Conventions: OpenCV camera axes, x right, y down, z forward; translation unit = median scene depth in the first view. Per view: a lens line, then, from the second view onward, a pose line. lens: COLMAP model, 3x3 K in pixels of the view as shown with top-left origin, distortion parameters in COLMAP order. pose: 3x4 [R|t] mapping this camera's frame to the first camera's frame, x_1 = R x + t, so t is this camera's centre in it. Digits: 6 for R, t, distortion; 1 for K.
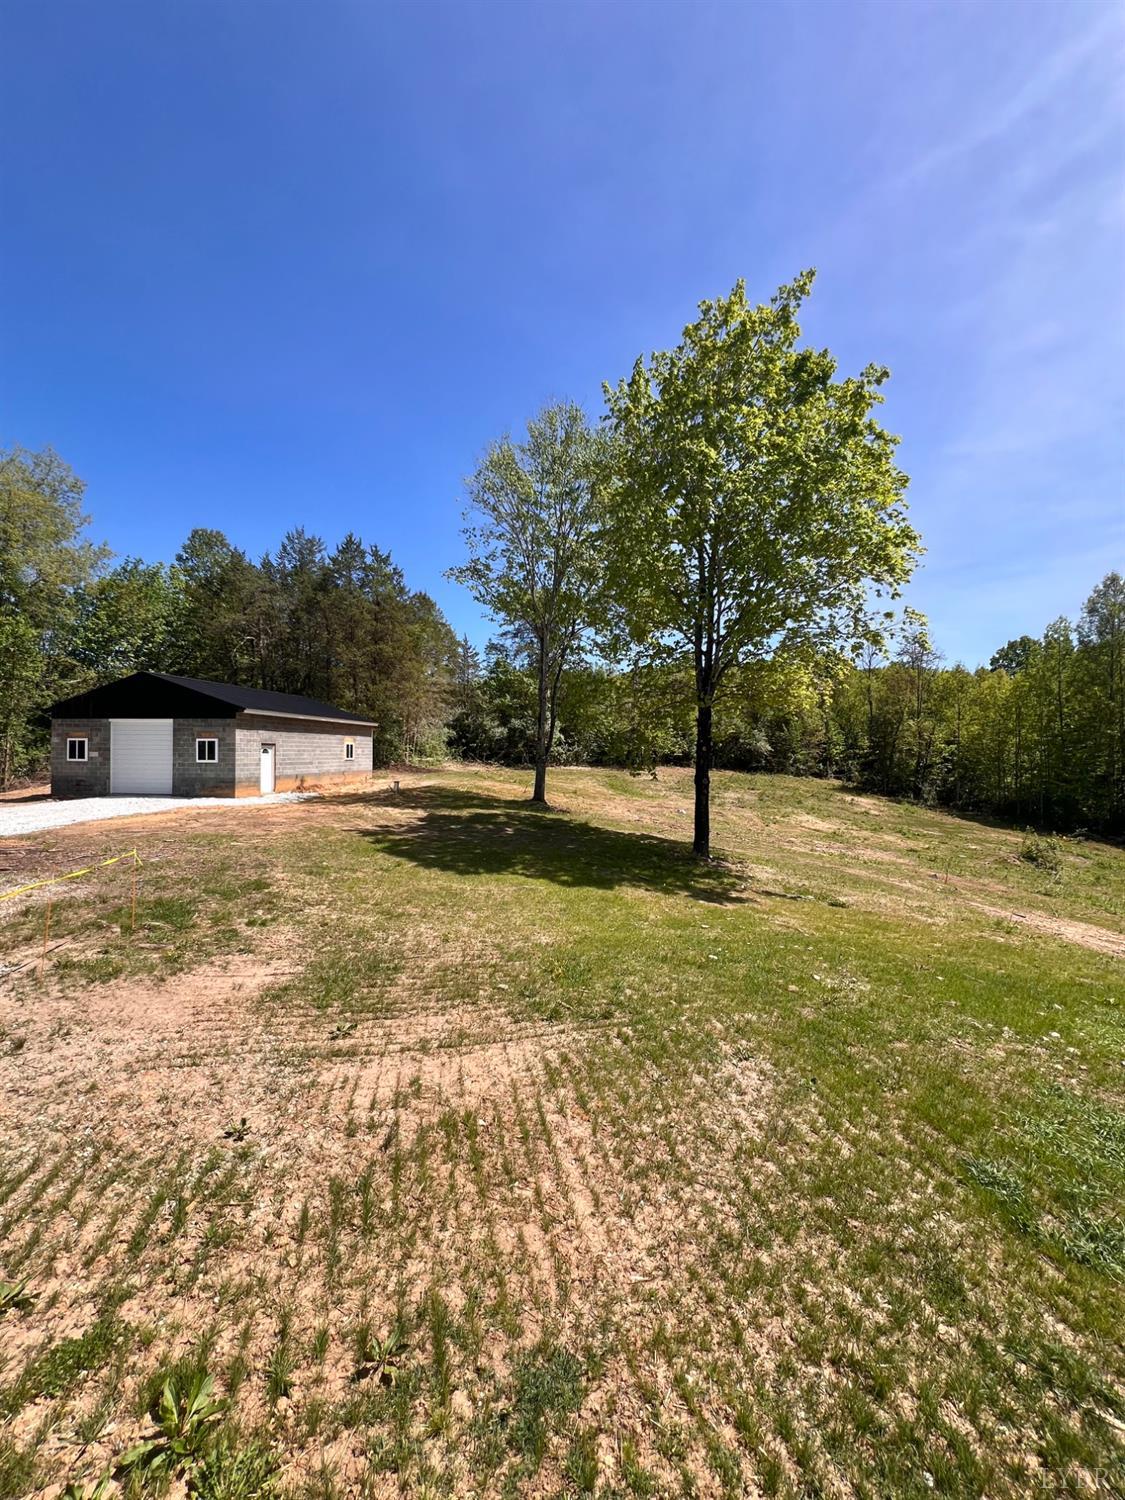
lens RADIAL K [[598.4, 0, 563.2], [0, 598.4, 744.7], [0, 0, 1]] dist [-0.002633, 0.000509]
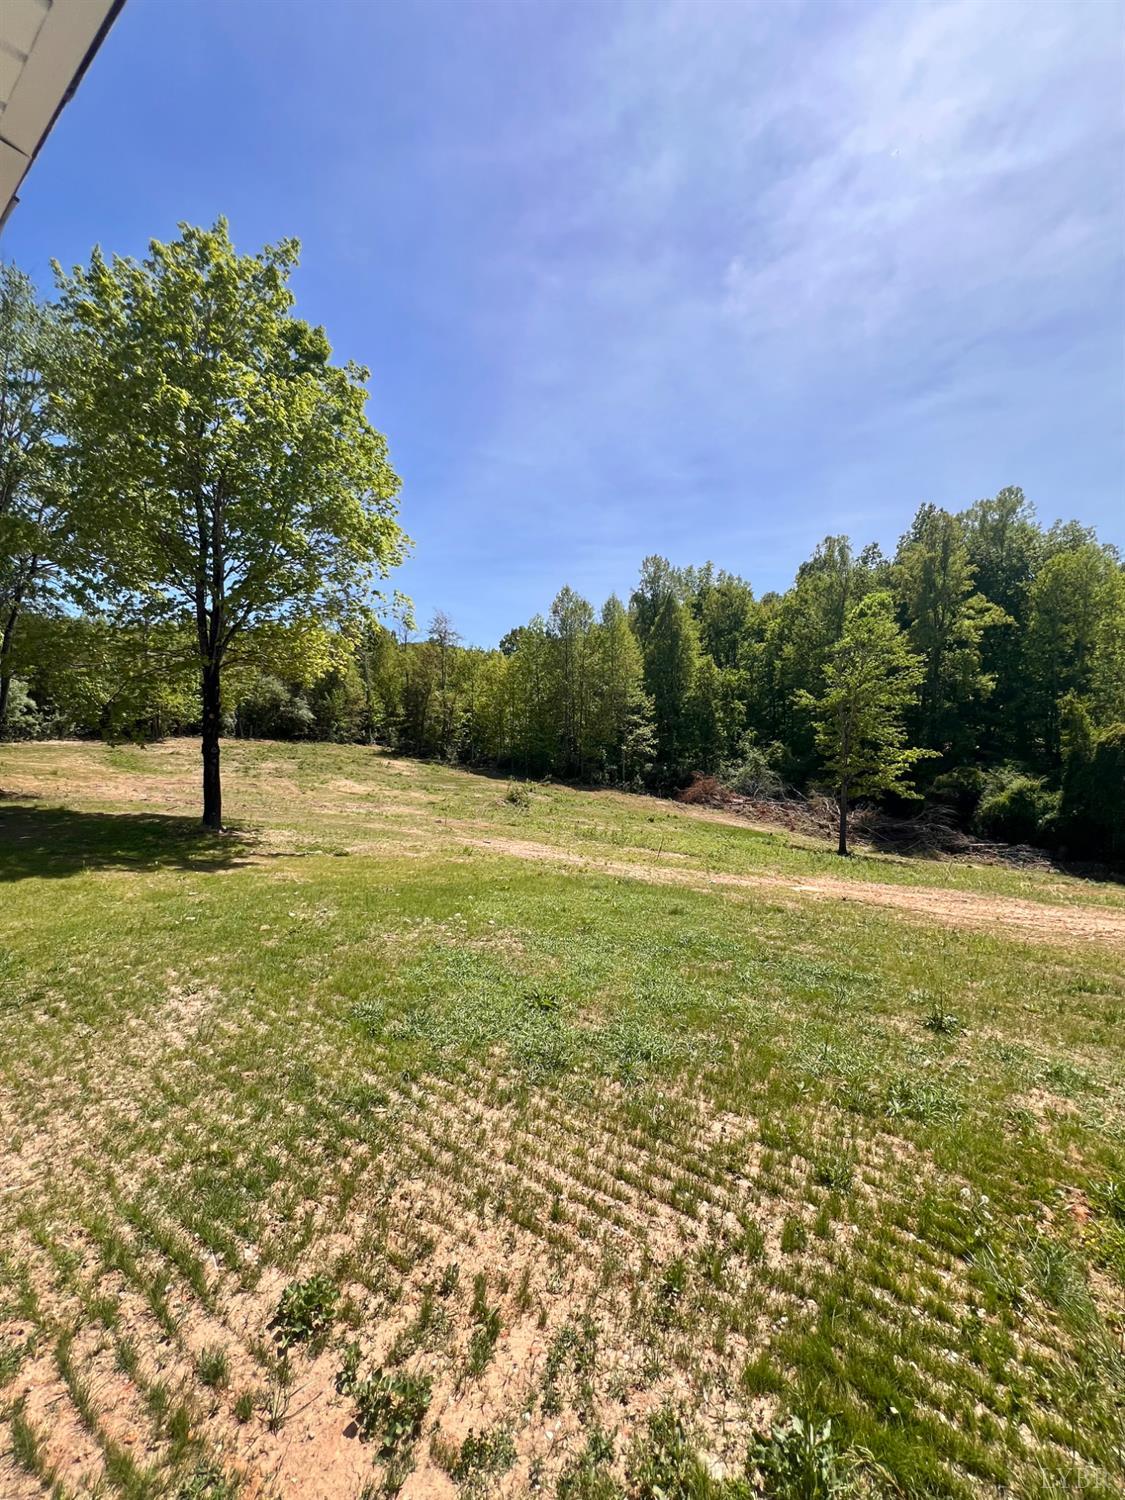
lens RADIAL K [[598.4, 0, 567.4], [0, 598.4, 759.7], [0, 0, 1]] dist [-0.002633, 0.000509]
pose [[0.757653, -0.051657, 0.650610, 0.056019], [0.001163, 0.996968, 0.077802, 0.002671], [-0.652657, -0.058190, 0.755416, -0.115899]]
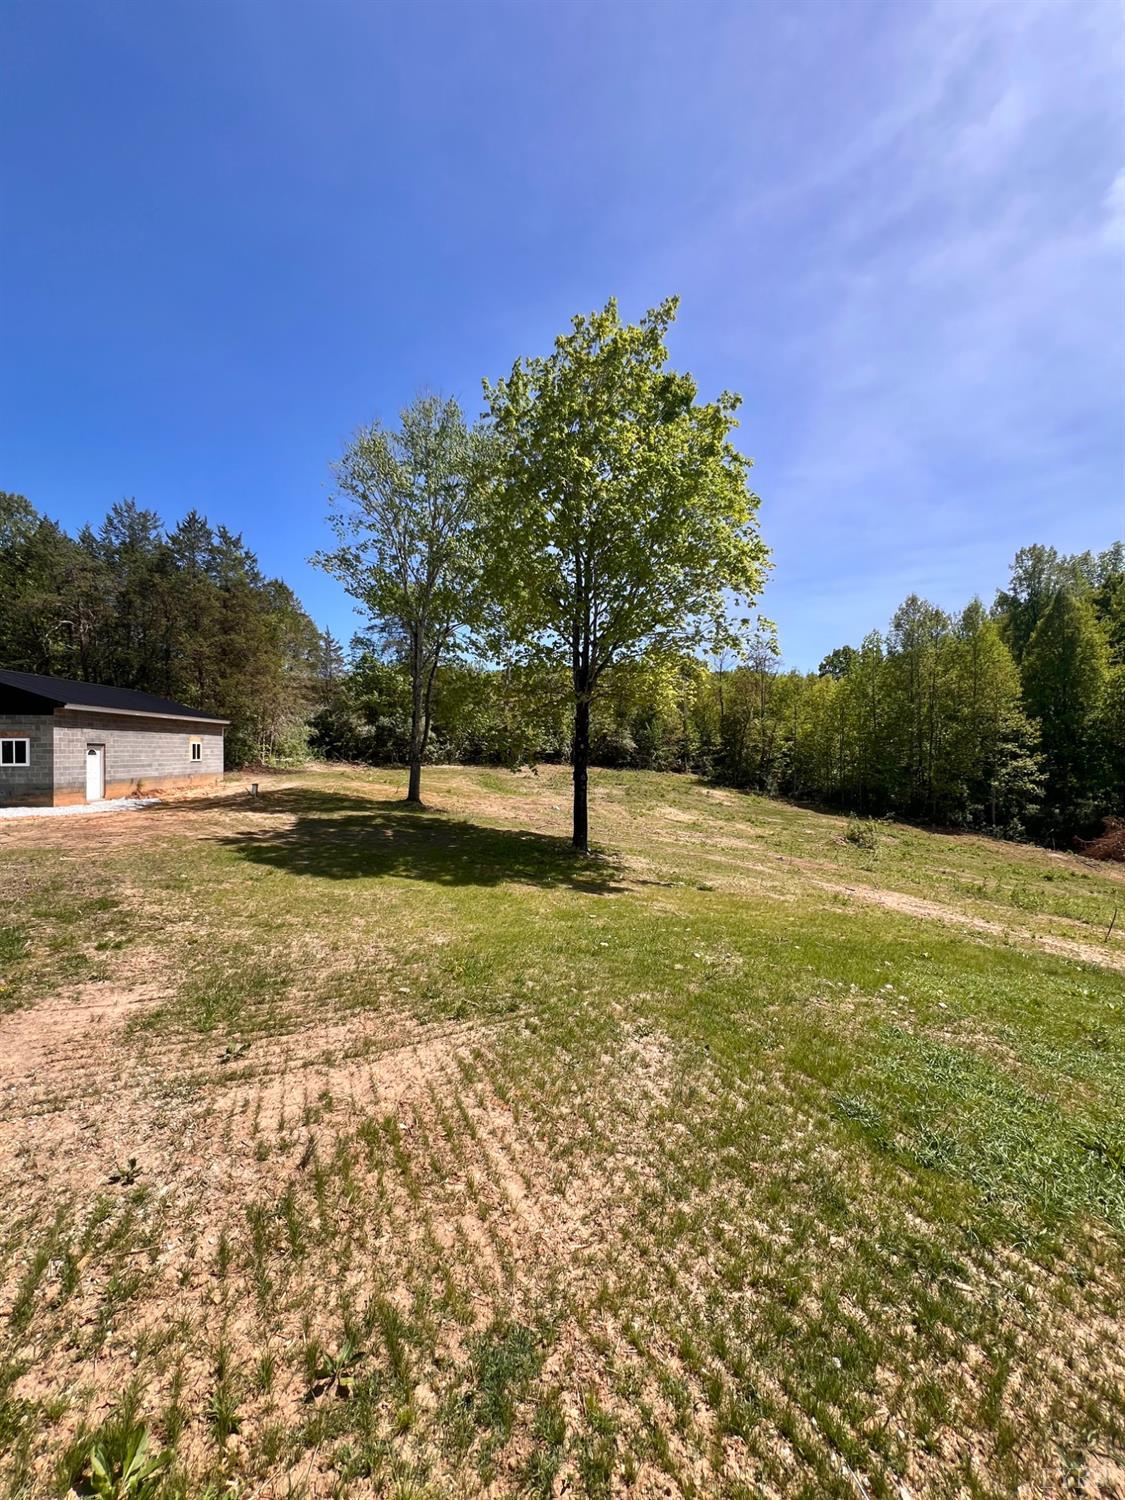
lens RADIAL K [[598.4, 0, 560.6], [0, 598.4, 746.9], [0, 0, 1]] dist [-0.002633, 0.000509]
pose [[0.976608, -0.007203, 0.214905, -0.030715], [0.005720, 0.999955, 0.007521, -0.000378], [-0.214949, -0.006116, 0.976606, -0.005838]]
